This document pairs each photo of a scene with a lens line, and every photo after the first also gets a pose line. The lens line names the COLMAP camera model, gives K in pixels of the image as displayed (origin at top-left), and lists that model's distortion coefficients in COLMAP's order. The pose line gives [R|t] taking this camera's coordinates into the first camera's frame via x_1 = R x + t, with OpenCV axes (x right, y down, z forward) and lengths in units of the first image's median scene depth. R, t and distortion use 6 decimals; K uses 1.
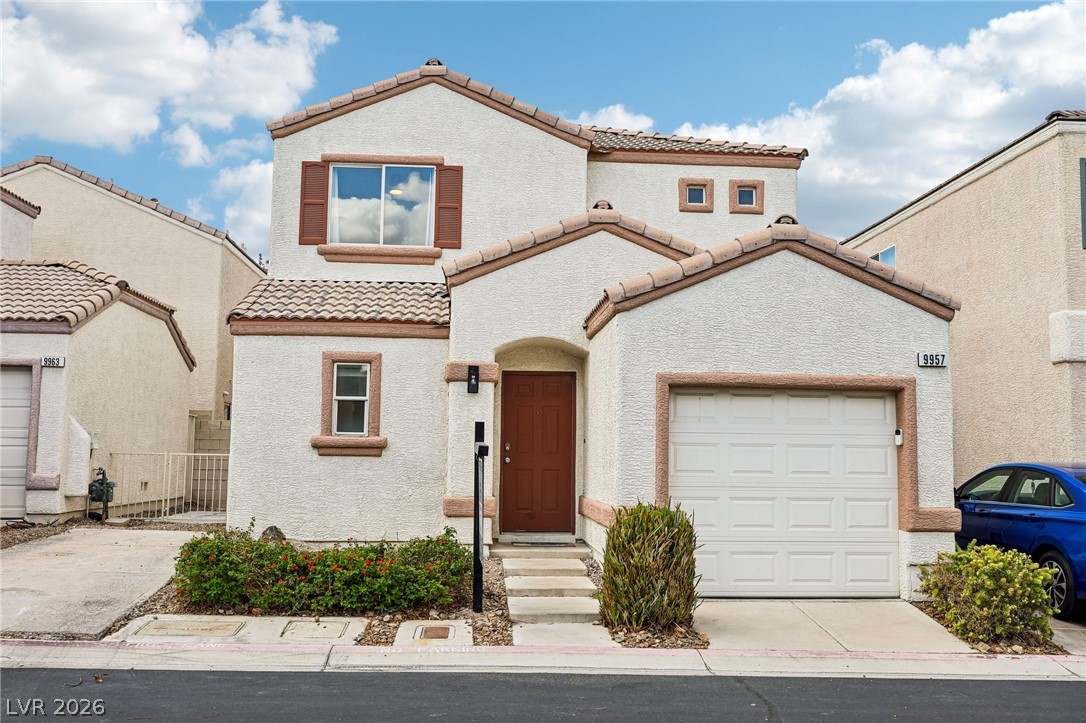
lens RADIAL K [[1017.1, 0, 546.4], [0, 1017.1, 359.3], [0, 0, 1]] dist [0.003258, 0.013359]
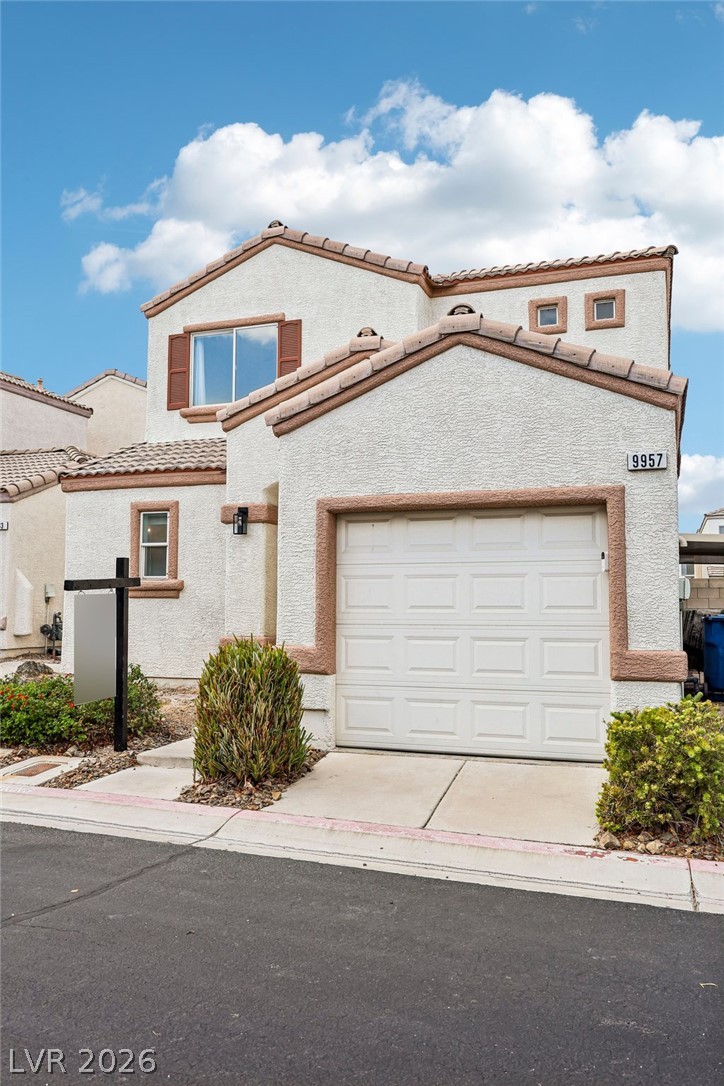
lens RADIAL K [[850.8, 0, 362.0], [0, 850.8, 543.0], [0, 0, 1]] dist [0.003200, 0.000567]
pose [[0.915908, -0.040012, -0.399389, 0.369842], [0.047234, 0.998850, 0.008253, 0.039952], [0.398600, -0.026424, 0.916744, 0.265711]]
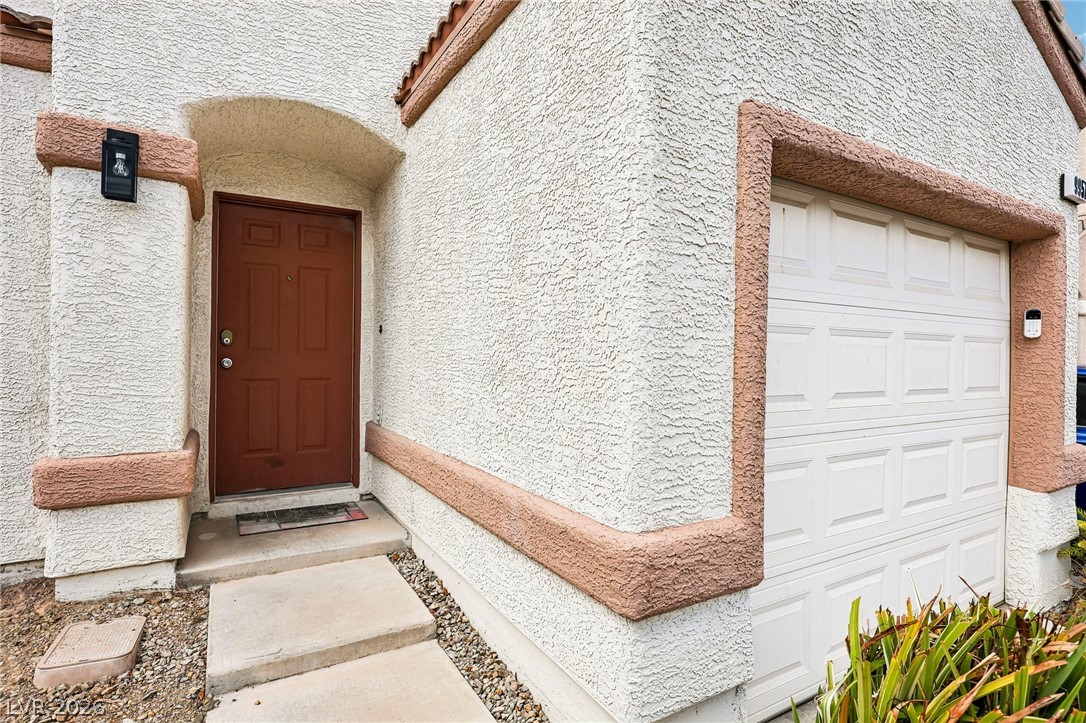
lens RADIAL K [[547.8, 0, 540.7], [0, 547.8, 356.7], [0, 0, 1]] dist [0.000326, 0.000068]
pose [[0.895232, -0.002433, 0.445594, -0.020298], [-0.043926, 0.994633, 0.093681, 0.066053], [-0.443430, -0.103439, 0.890320, 0.717481]]
